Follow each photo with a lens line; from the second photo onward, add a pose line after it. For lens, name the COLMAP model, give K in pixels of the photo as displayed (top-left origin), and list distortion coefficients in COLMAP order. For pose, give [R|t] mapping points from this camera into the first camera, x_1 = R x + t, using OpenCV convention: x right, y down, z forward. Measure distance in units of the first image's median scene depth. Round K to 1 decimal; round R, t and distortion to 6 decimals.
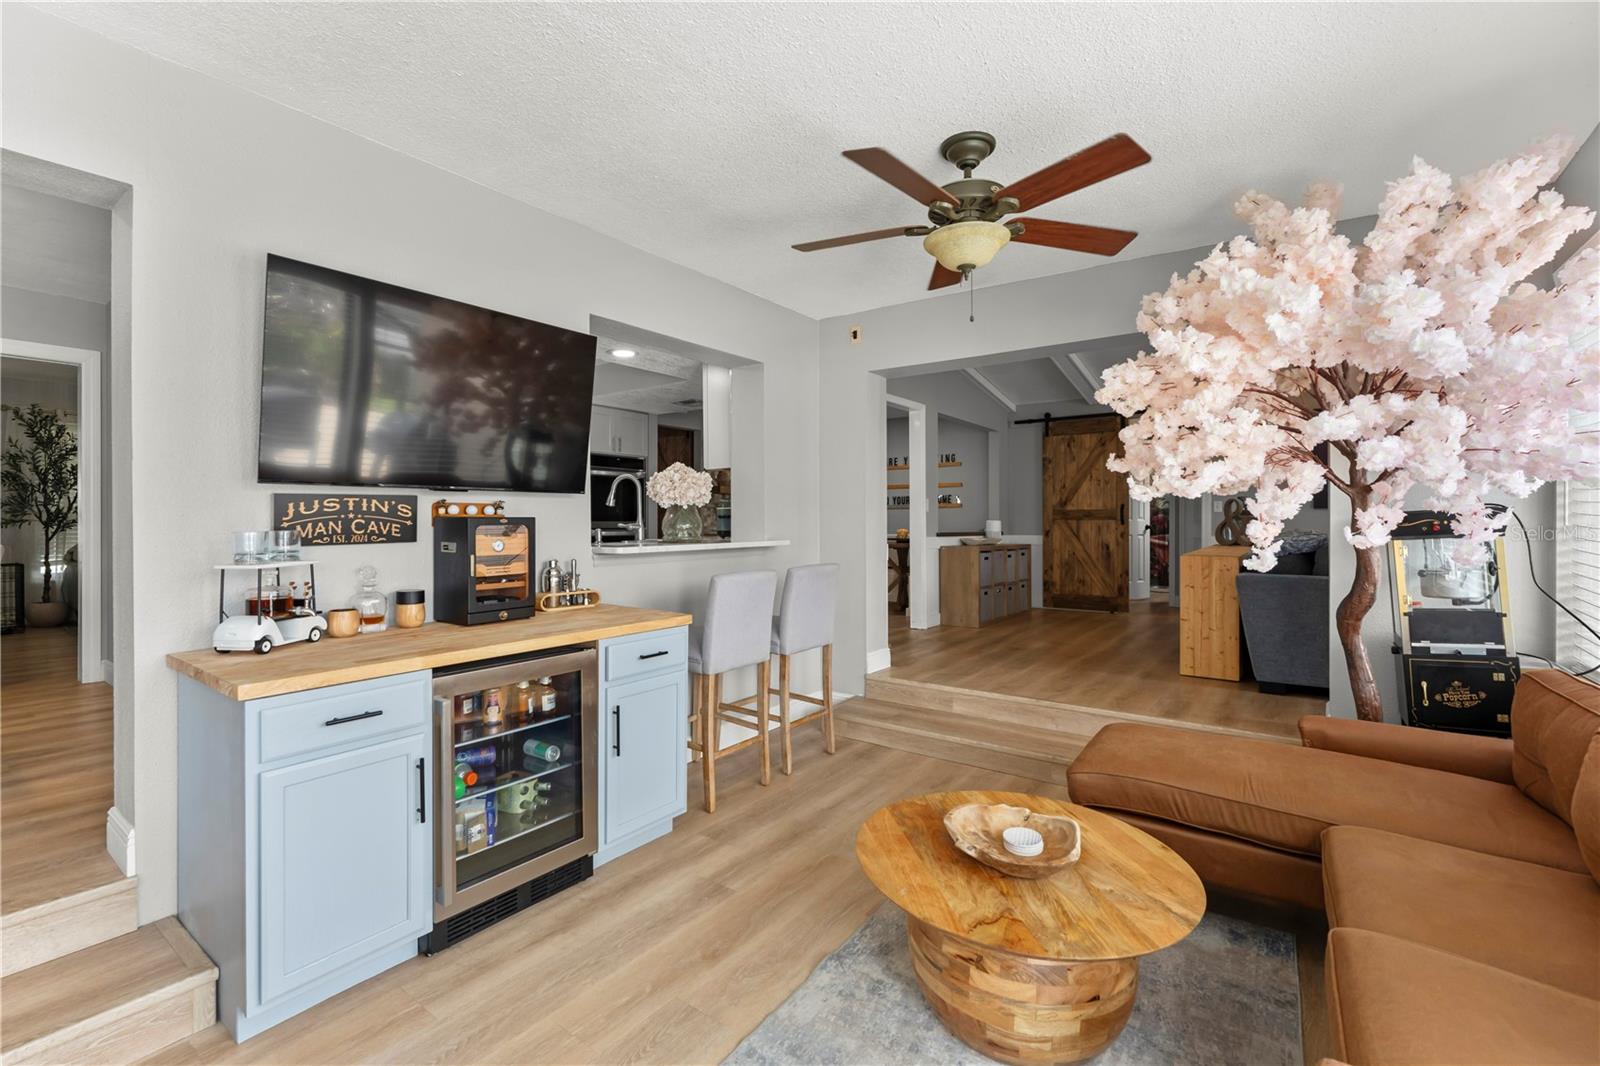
lens RADIAL K [[699.9, 0, 796.8], [0, 699.9, 518.4], [0, 0, 1]] dist [-0.002400, -0.000563]
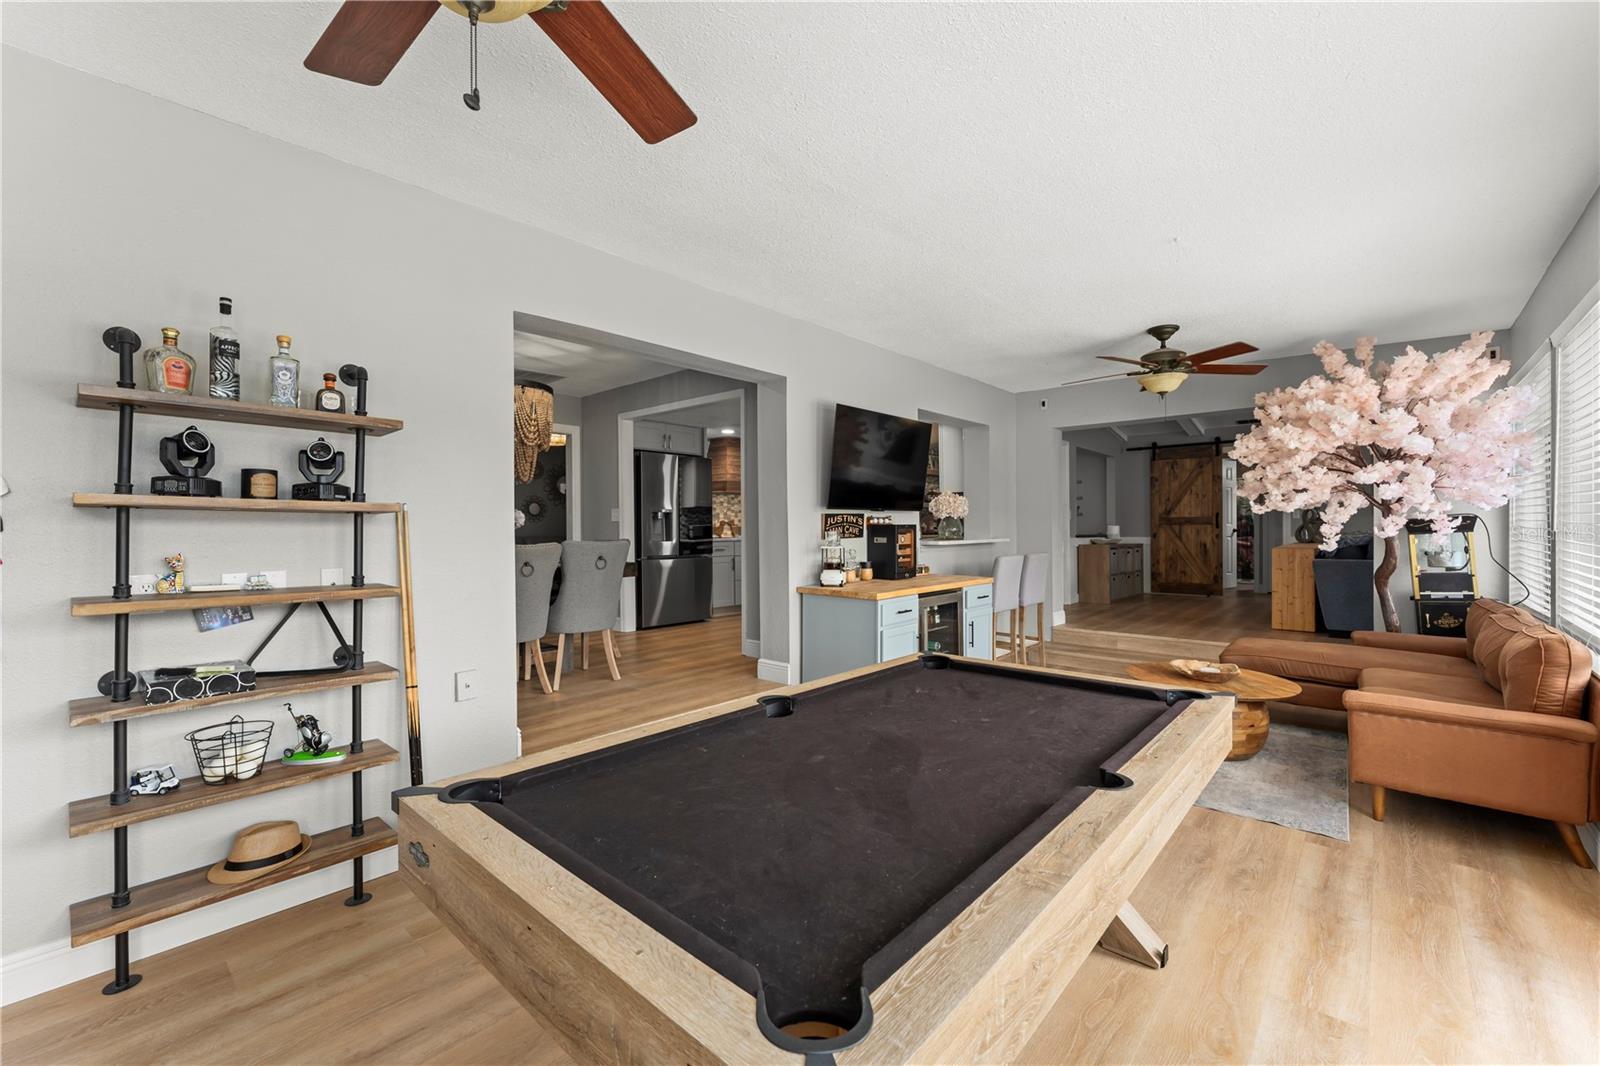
lens RADIAL K [[659.7, 0, 796.8], [0, 659.7, 528.7], [0, 0, 1]] dist [-0.000681, -0.000099]
pose [[0.995137, -0.004629, -0.098387, -0.534499], [0.005077, 0.999978, 0.004304, 0.000632], [0.098365, -0.004783, 0.995139, -0.828365]]
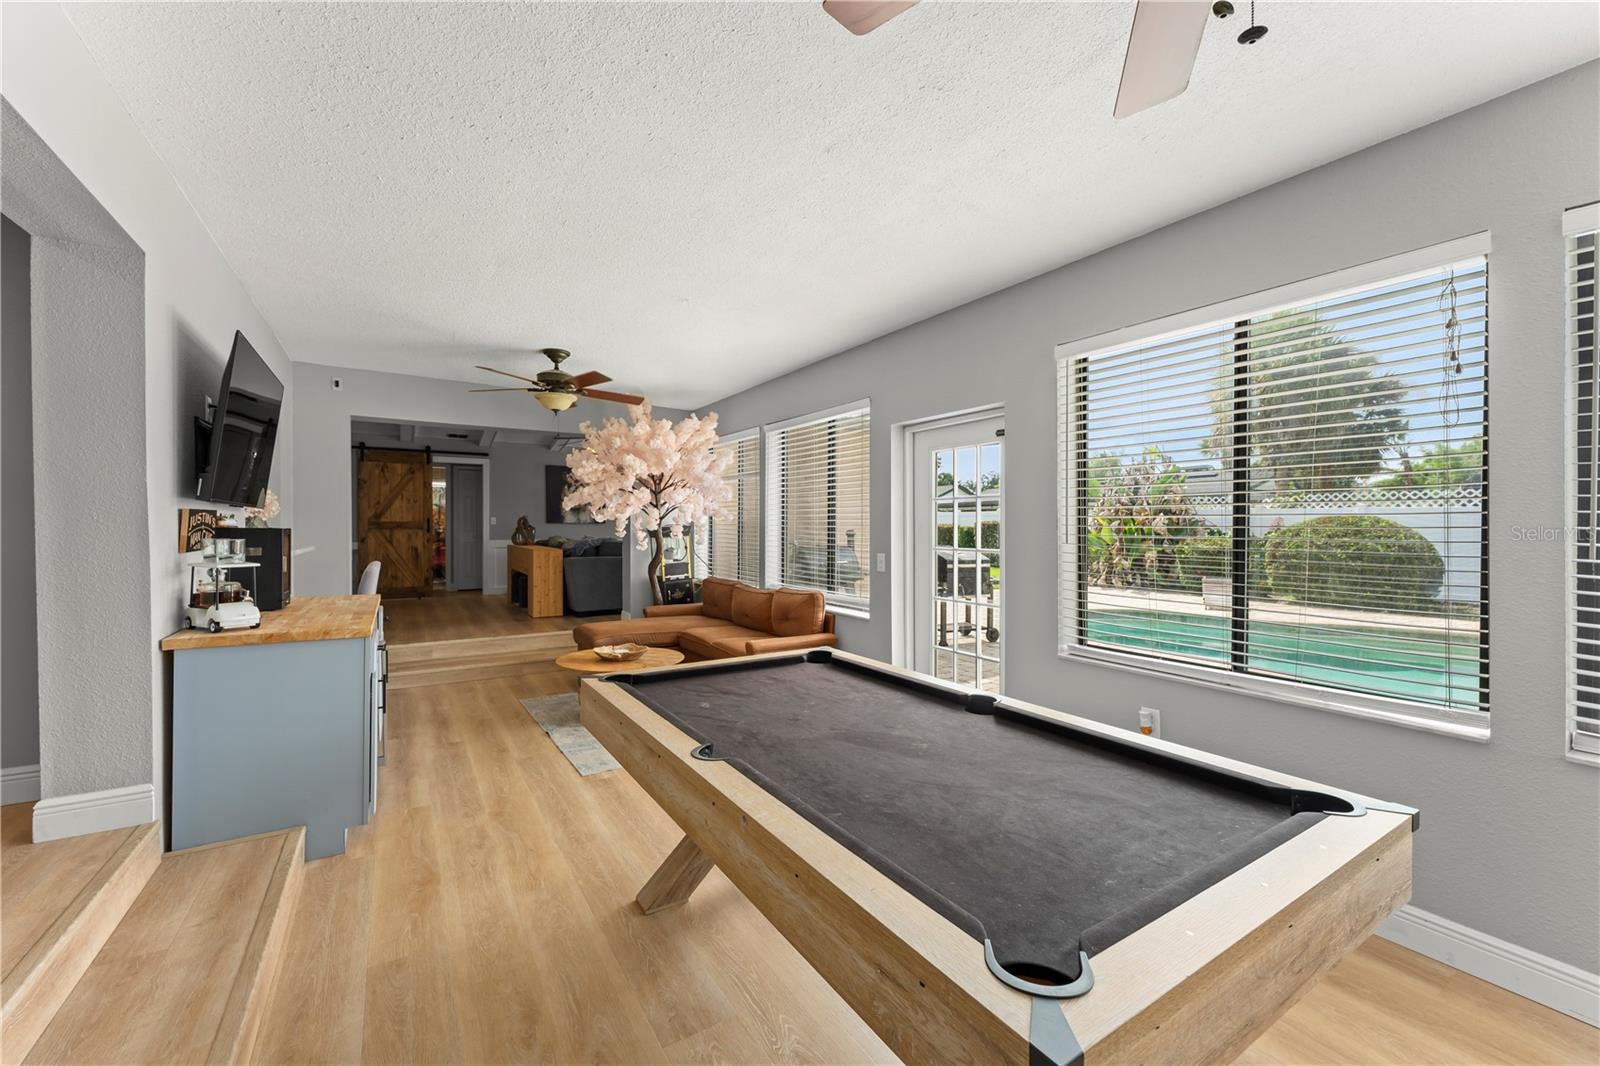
lens RADIAL K [[631.1, 0, 797.8], [0, 631.1, 530.9], [0, 0, 1]] dist [0.001609, 0.000350]
pose [[0.364680, -0.001119, 0.931132, -1.168452], [-0.003902, 0.999989, 0.002730, -0.003494], [-0.931125, -0.004629, 0.364671, -0.339809]]
